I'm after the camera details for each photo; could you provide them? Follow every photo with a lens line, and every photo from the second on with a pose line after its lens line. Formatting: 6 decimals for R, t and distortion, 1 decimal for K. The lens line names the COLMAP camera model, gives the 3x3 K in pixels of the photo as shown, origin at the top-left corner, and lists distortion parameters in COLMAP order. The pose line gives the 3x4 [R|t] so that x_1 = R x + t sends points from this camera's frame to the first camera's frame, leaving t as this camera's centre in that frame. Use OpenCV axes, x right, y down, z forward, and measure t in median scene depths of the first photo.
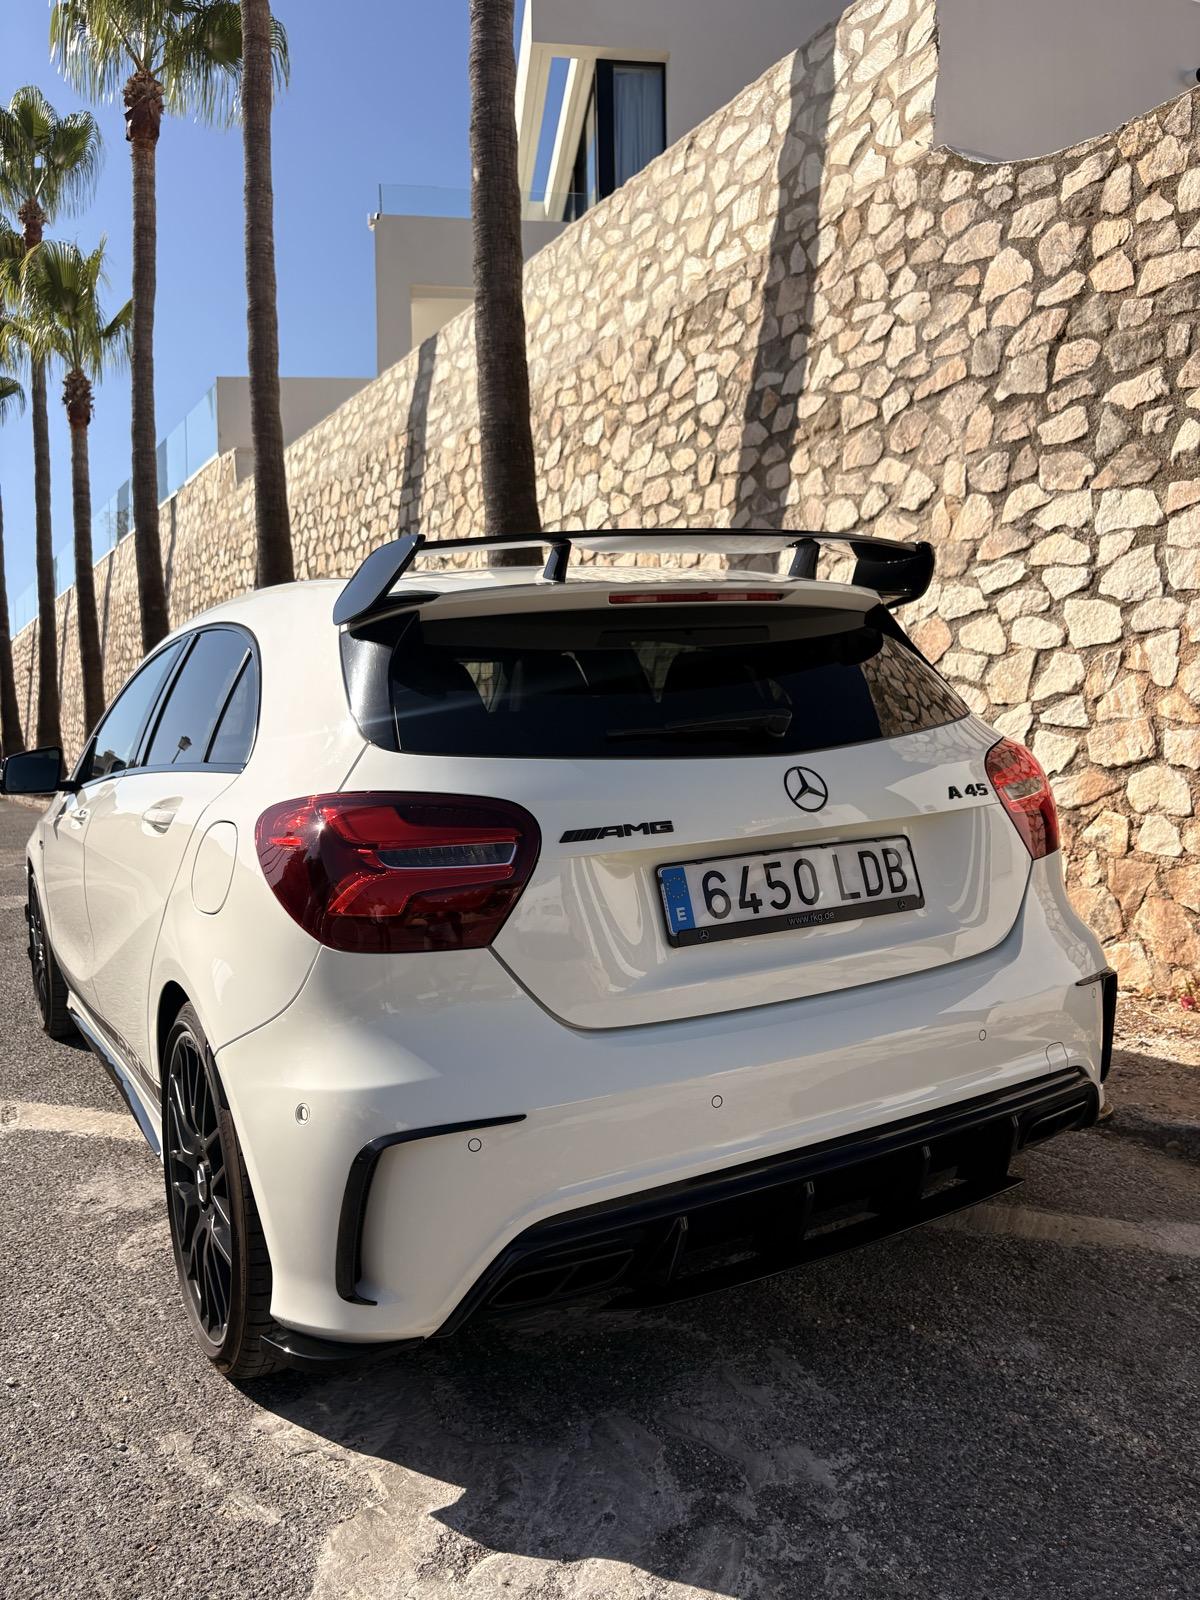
lens RADIAL K [[1196.9, 0, 568.3], [0, 1196.9, 813.2], [0, 0, 1]] dist [0.009437, 0.004064]
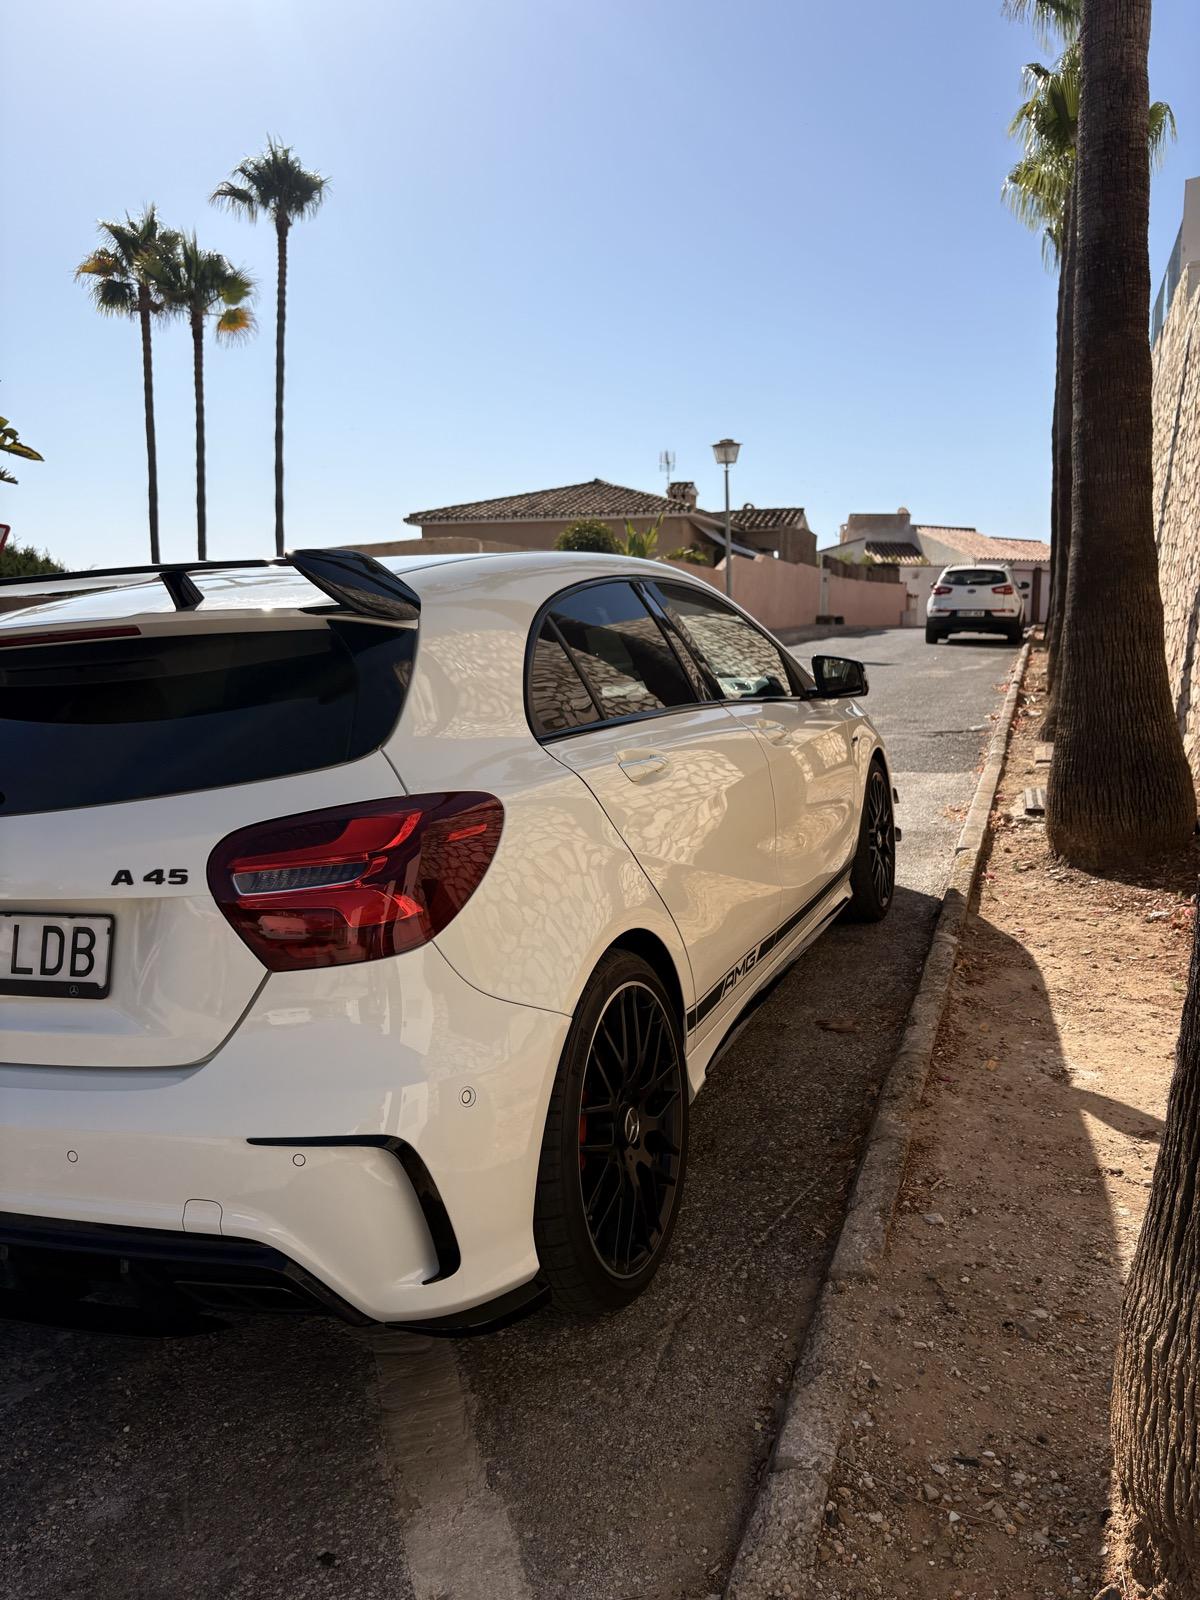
lens RADIAL K [[1190.8, 0, 605.2], [0, 1190.8, 797.0], [0, 0, 1]] dist [0.044150, -0.044955]
pose [[0.639425, 0.115435, -0.760138, 0.362085], [-0.023414, 0.991130, 0.130818, -0.059424], [0.768497, -0.065851, 0.636456, 0.220444]]
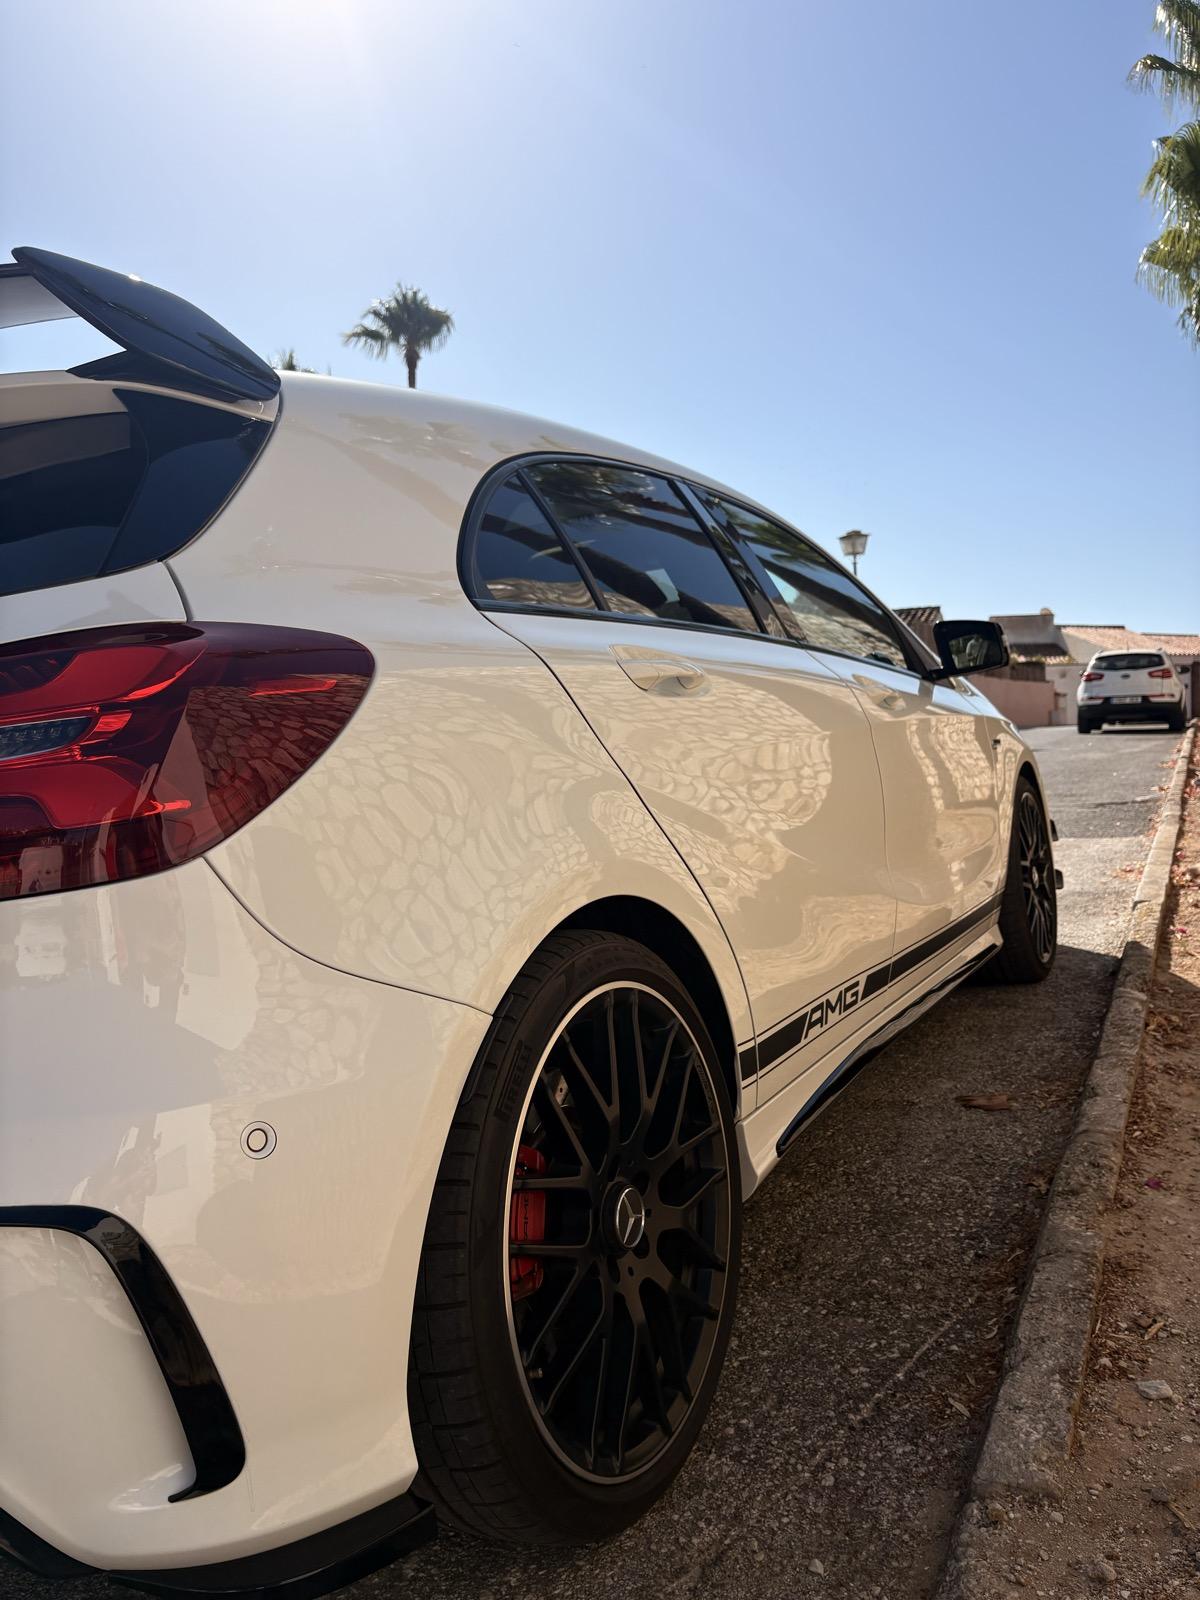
lens RADIAL K [[1208.4, 0, 608.7], [0, 1208.4, 801.2], [0, 0, 1]] dist [-0.006059, 0.044972]
pose [[0.551575, 0.026955, -0.833690, 0.293497], [0.007513, 0.999277, 0.037280, -0.005275], [0.834092, -0.026827, 0.550973, 0.314896]]
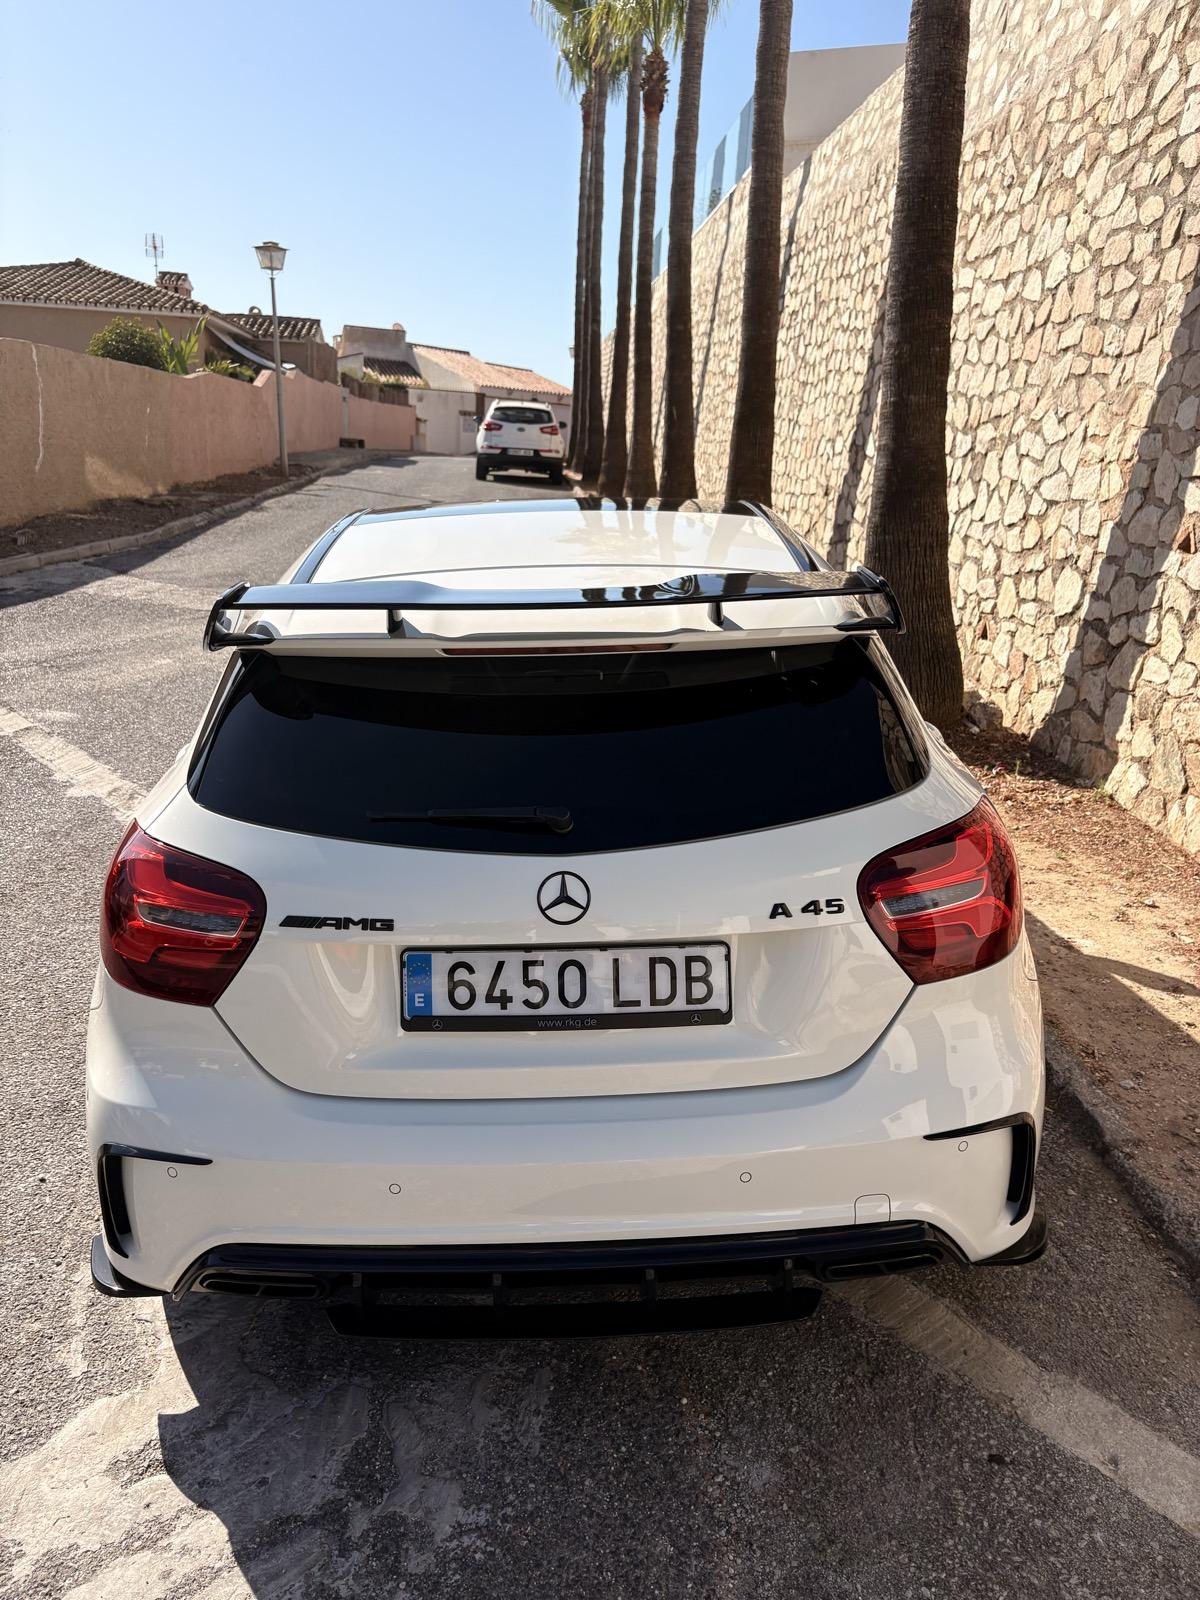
lens RADIAL K [[1181.3, 0, 588.4], [0, 1181.3, 798.8], [0, 0, 1]] dist [0.046598, -0.050241]
pose [[0.888121, 0.177985, -0.423749, 0.167798], [-0.070002, 0.963600, 0.258021, -0.094964], [0.454248, -0.199491, 0.868252, 0.059964]]
